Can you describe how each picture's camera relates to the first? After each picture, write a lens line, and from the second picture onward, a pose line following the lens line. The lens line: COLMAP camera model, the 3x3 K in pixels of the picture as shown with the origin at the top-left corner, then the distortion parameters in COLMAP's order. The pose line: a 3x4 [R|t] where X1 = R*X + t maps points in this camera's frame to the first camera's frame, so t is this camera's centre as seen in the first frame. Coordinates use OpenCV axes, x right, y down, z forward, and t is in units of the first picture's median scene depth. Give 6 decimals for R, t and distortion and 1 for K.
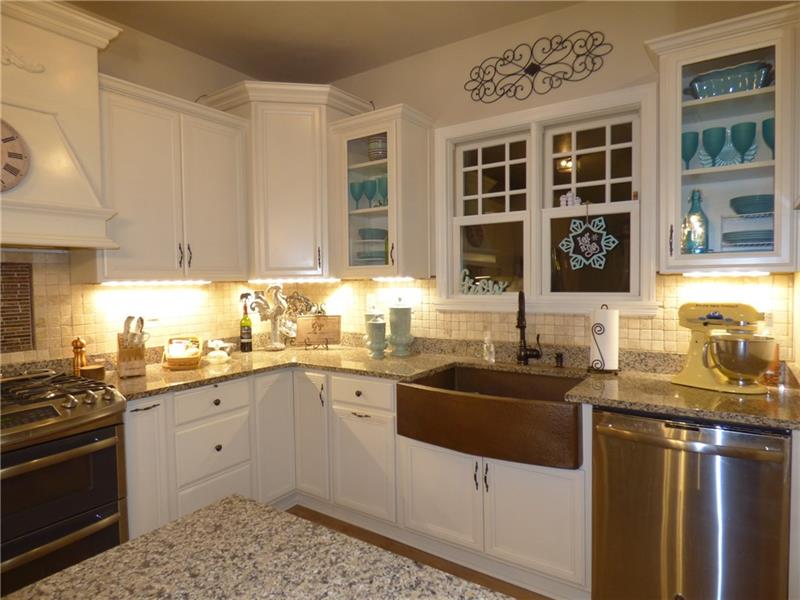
lens RADIAL K [[479.8, 0, 405.7], [0, 479.8, 300.7], [0, 0, 1]] dist [-0.012958, 0.000569]
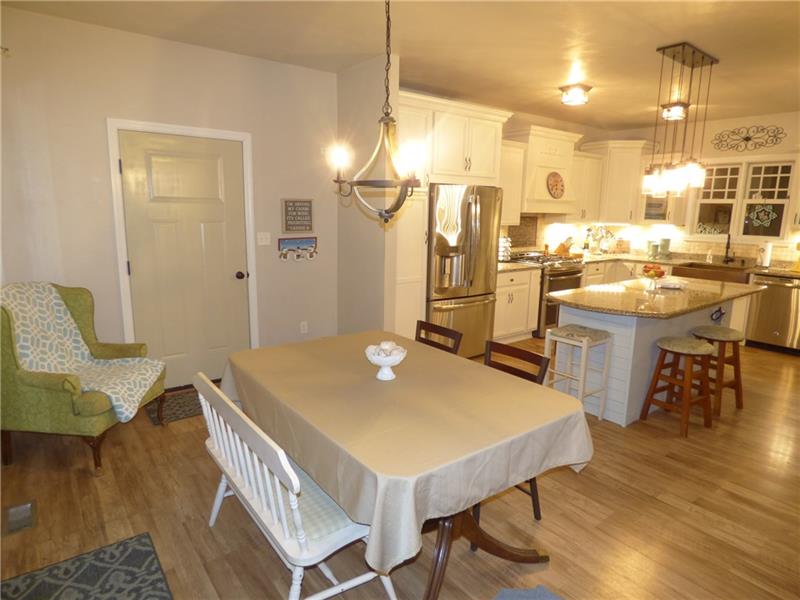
lens RADIAL K [[479.8, 0, 405.3], [0, 479.8, 298.1], [0, 0, 1]] dist [-0.012958, 0.000569]
pose [[0.952754, 0.084255, -0.291825, -0.580538], [-0.042852, 0.988434, 0.145473, 0.019216], [0.300706, -0.126095, 0.945344, -1.794962]]
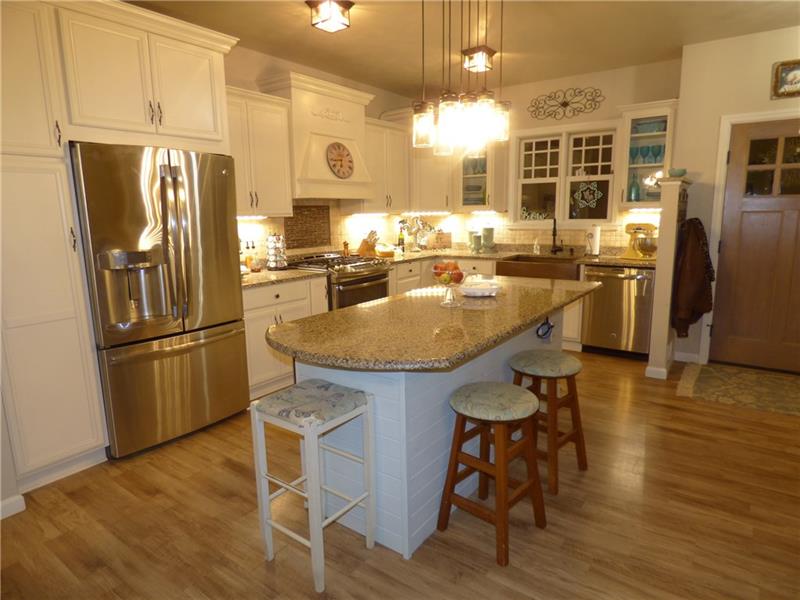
lens RADIAL K [[479.8, 0, 403.8], [0, 479.8, 299.7], [0, 0, 1]] dist [-0.012958, 0.000569]
pose [[0.999658, 0.002233, -0.026055, -0.339931], [0.001349, 0.990619, 0.136648, 0.042129], [0.026116, -0.136636, 0.990277, -1.065423]]
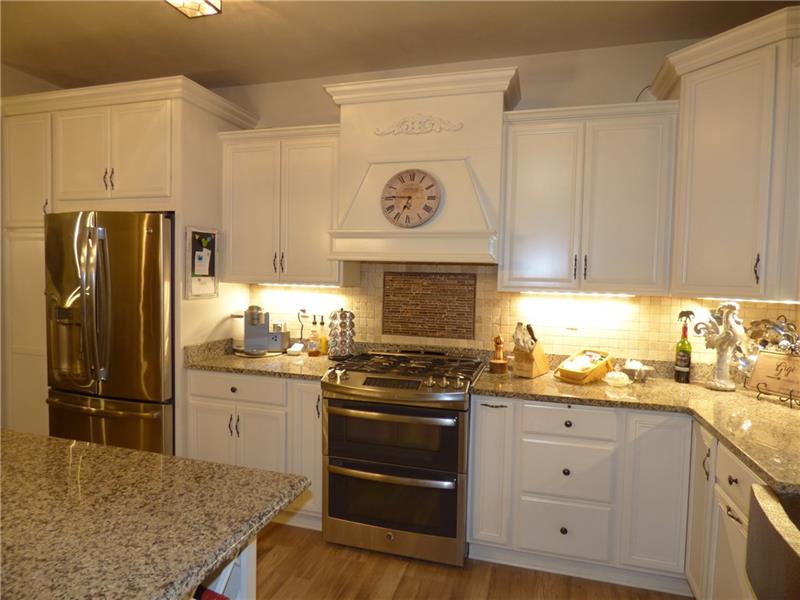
lens RADIAL K [[479.8, 0, 402.4], [0, 479.8, 298.1], [0, 0, 1]] dist [-0.012958, 0.000569]
pose [[0.307709, 0.063628, -0.949351, 0.353456], [-0.070727, 0.996531, 0.043866, -0.048285], [0.948848, 0.053647, 0.311142, 0.352853]]
